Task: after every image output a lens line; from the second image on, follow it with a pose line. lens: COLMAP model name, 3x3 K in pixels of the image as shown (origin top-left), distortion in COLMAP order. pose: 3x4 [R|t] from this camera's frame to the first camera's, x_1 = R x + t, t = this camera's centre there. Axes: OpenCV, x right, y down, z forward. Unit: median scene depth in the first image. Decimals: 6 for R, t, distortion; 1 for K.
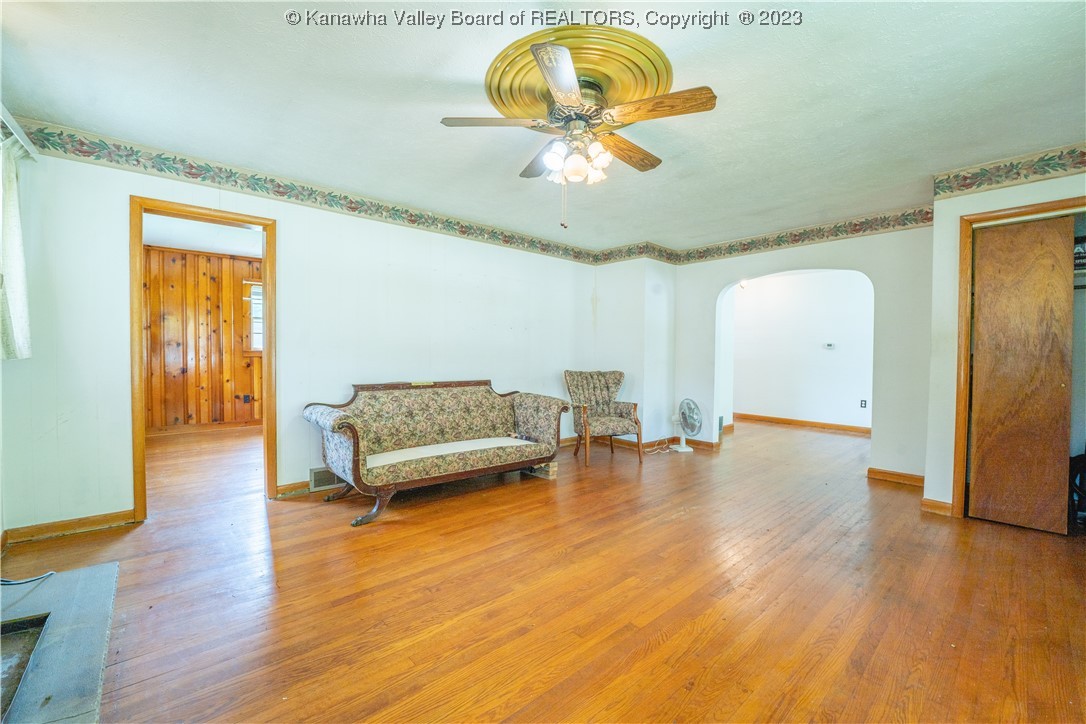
lens RADIAL K [[450.0, 0, 543.0], [0, 450.0, 362.0], [0, 0, 1]] dist [-0.022070, -0.000192]
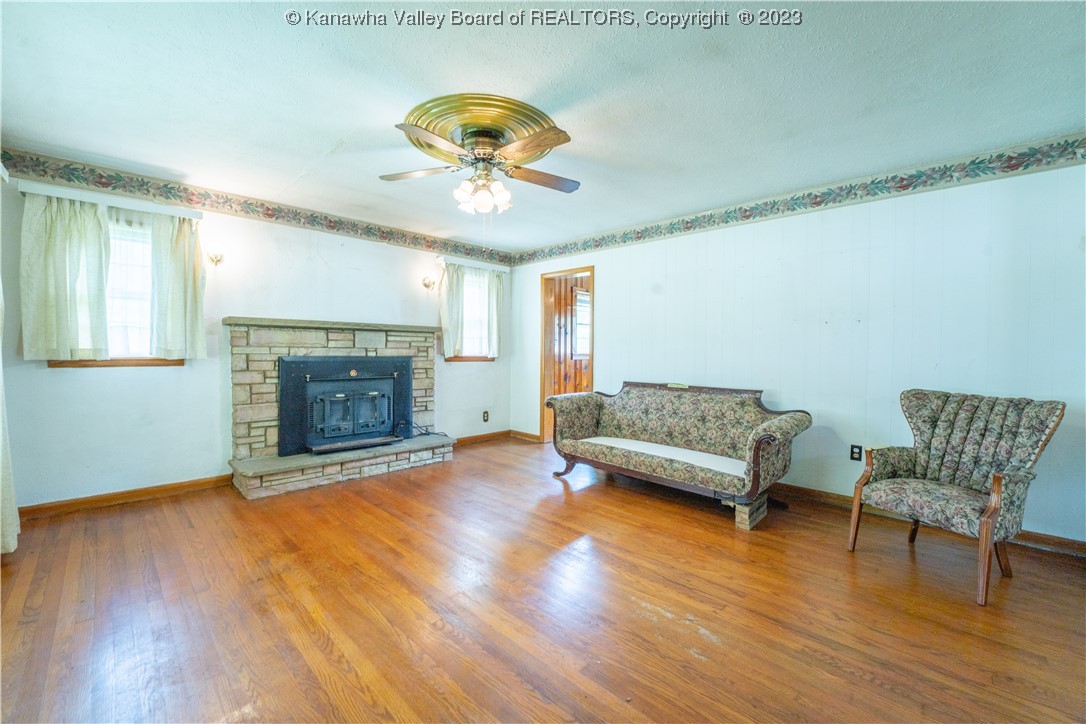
lens RADIAL K [[450.0, 0, 543.0], [0, 450.0, 362.0], [0, 0, 1]] dist [-0.022070, -0.000192]
pose [[0.048690, 0.007286, -0.998787, 0.746392], [-0.039911, 0.999189, 0.005343, 0.000211], [0.998016, 0.039602, 0.048941, 0.654407]]
